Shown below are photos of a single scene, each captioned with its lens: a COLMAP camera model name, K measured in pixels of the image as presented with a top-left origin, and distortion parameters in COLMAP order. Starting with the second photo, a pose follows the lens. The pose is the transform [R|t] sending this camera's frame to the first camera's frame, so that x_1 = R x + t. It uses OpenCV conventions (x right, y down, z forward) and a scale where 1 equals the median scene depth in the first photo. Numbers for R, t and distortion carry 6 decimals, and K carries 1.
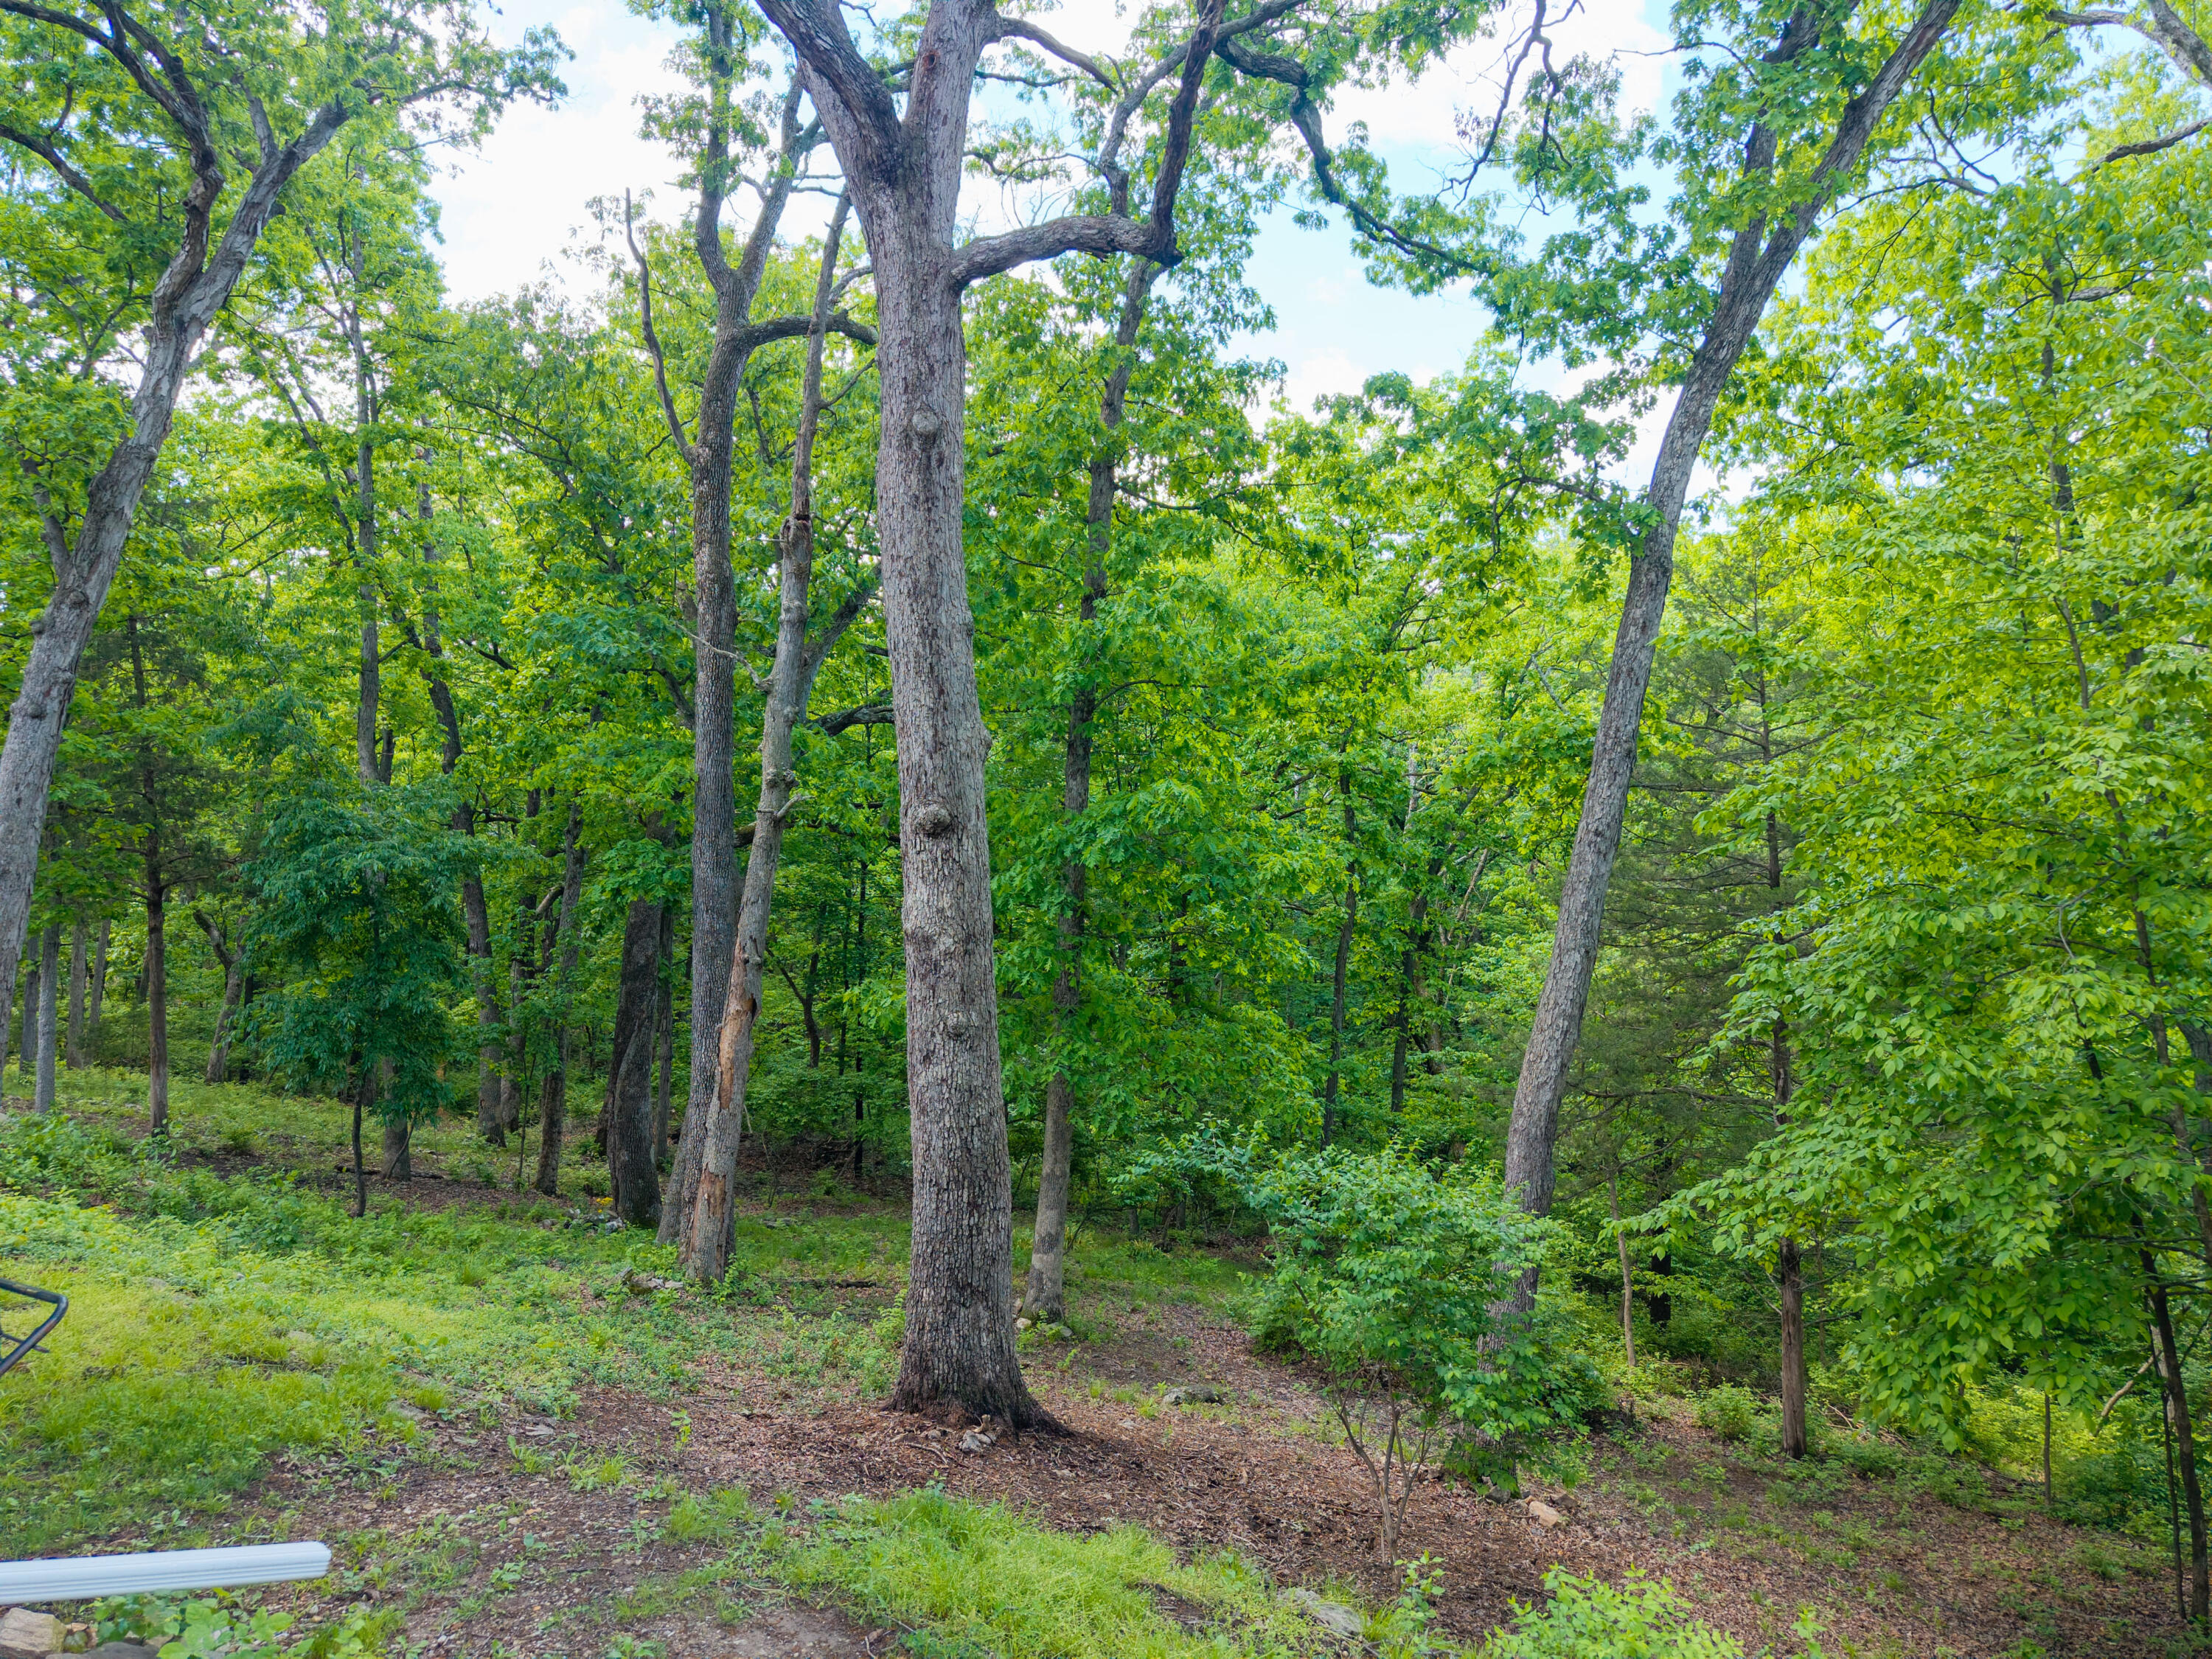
lens RADIAL K [[1480.5, 0, 1115.1], [0, 1480.5, 819.7], [0, 0, 1]] dist [0.027000, -0.025525]
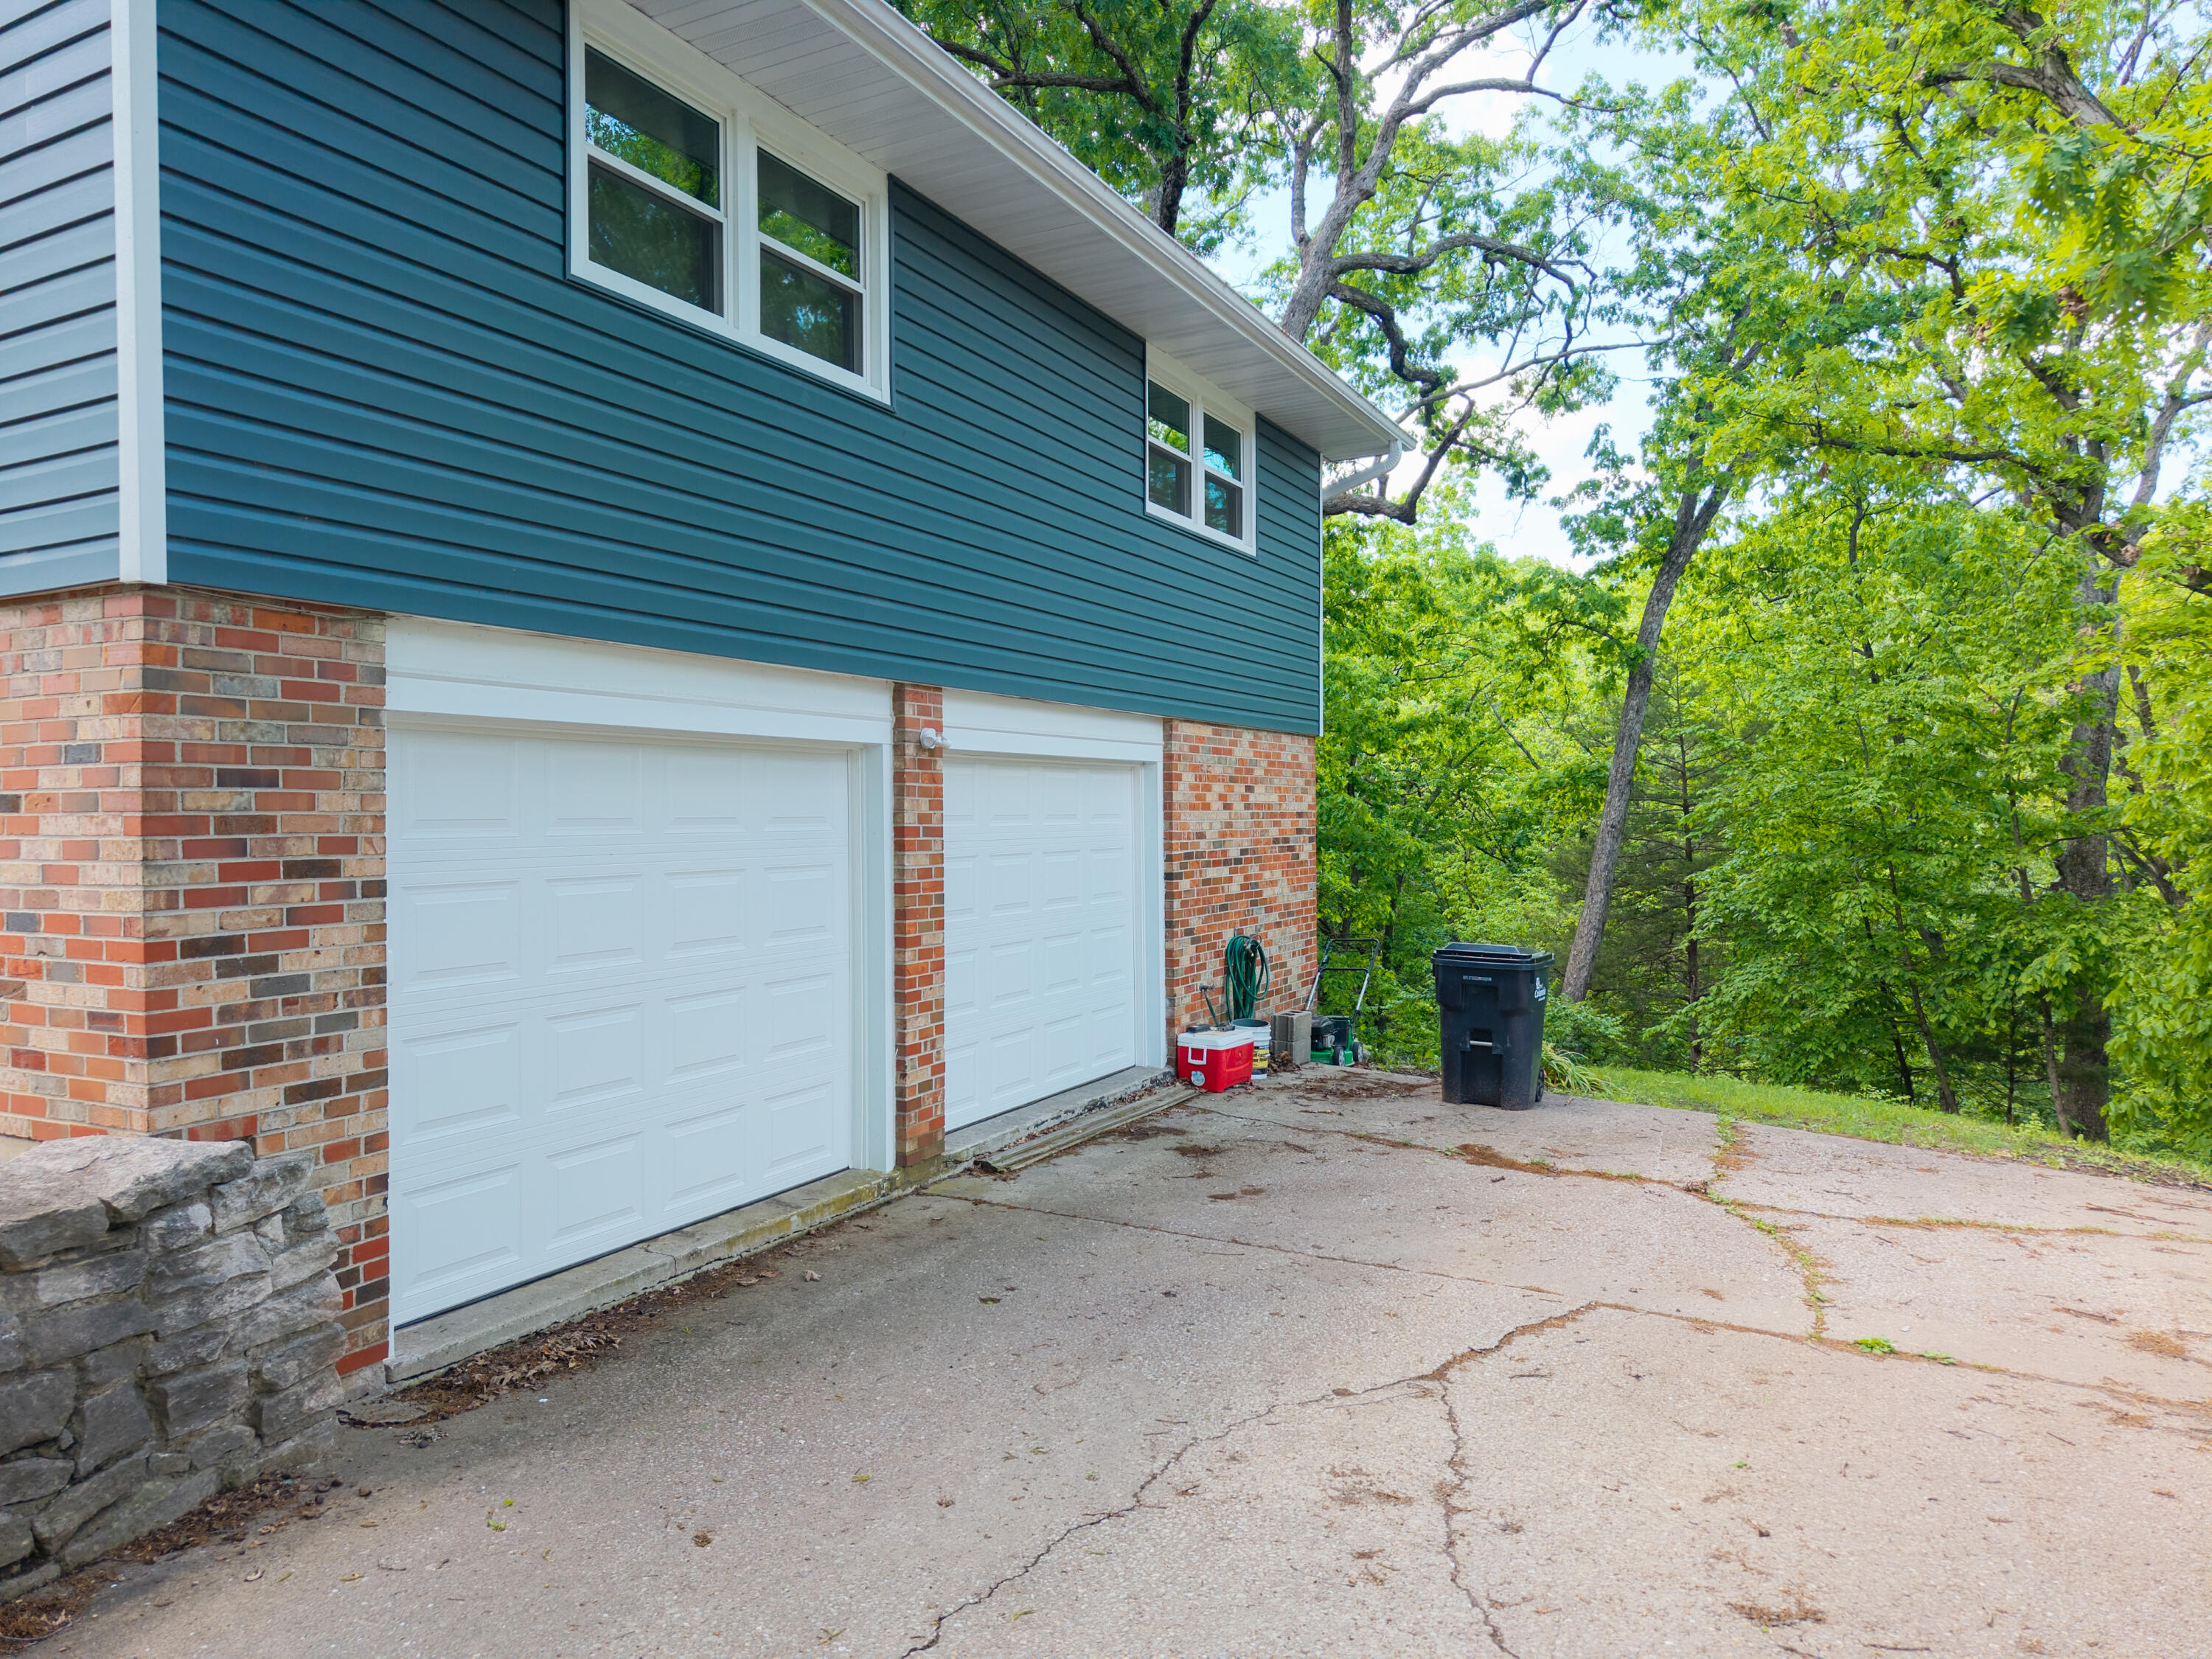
lens RADIAL K [[1480.5, 0, 1116.2], [0, 1480.5, 825.3], [0, 0, 1]] dist [0.027000, -0.025525]
pose [[0.995581, -0.001277, 0.093896, -0.409734], [0.000685, 0.999980, 0.006335, -0.004060], [-0.093902, -0.006243, 0.995562, -0.676204]]
